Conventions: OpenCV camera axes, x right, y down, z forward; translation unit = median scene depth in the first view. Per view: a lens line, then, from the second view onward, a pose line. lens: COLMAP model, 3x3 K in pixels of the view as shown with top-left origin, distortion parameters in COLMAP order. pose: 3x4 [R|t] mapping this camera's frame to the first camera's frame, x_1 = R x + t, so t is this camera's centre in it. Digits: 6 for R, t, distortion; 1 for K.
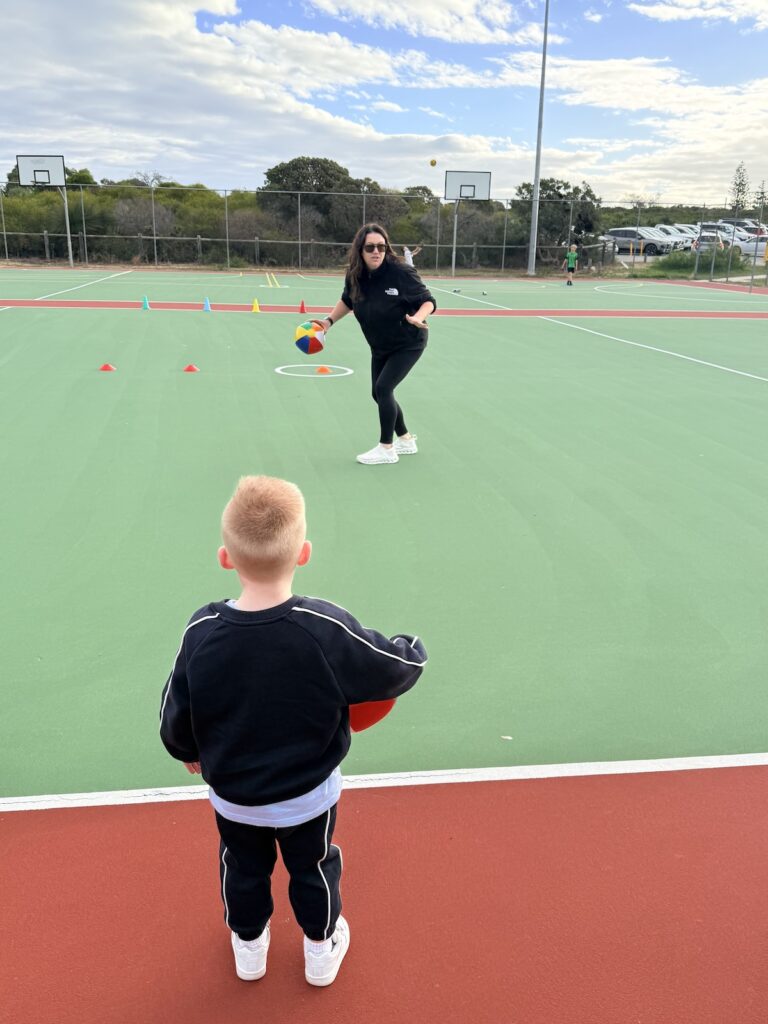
lens RADIAL K [[820.0, 0, 384.0], [0, 820.0, 512.0], [0, 0, 1]] dist [0.101849, -0.264003]
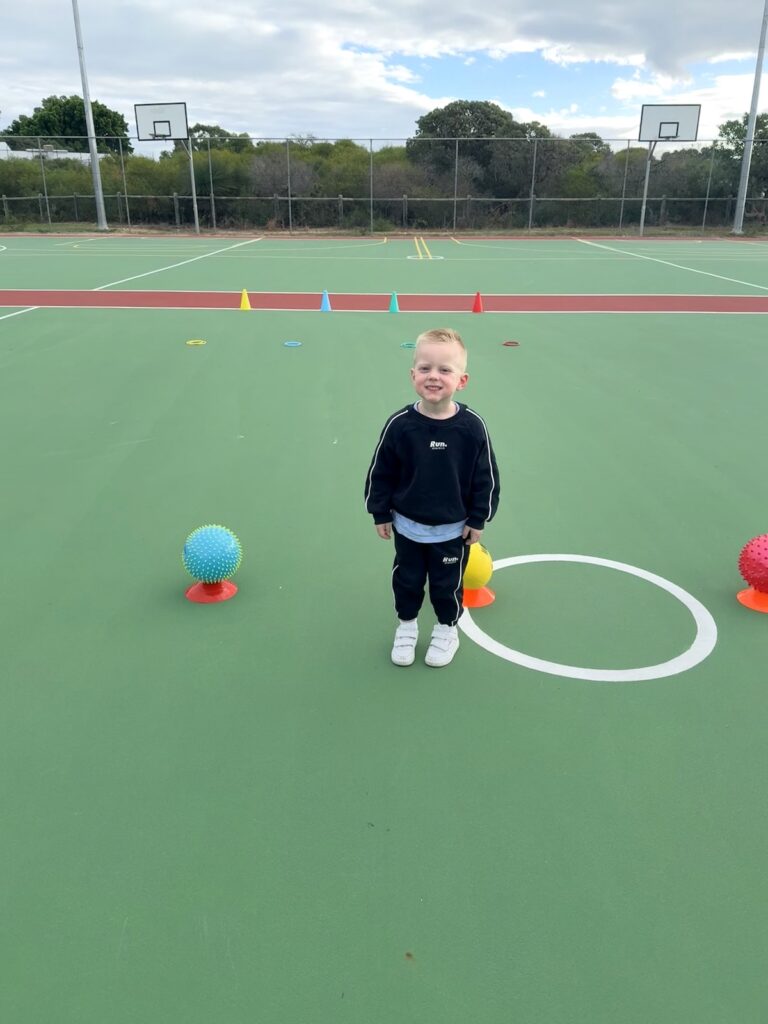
lens RADIAL K [[792.6, 0, 384.0], [0, 792.6, 512.0], [0, 0, 1]] dist [0.071728, -0.152640]
pose [[0.985377, 0.040504, -0.165504, -0.022836], [-0.030987, 0.997736, 0.059686, -0.047631], [0.167546, -0.053684, 0.984401, 0.147825]]
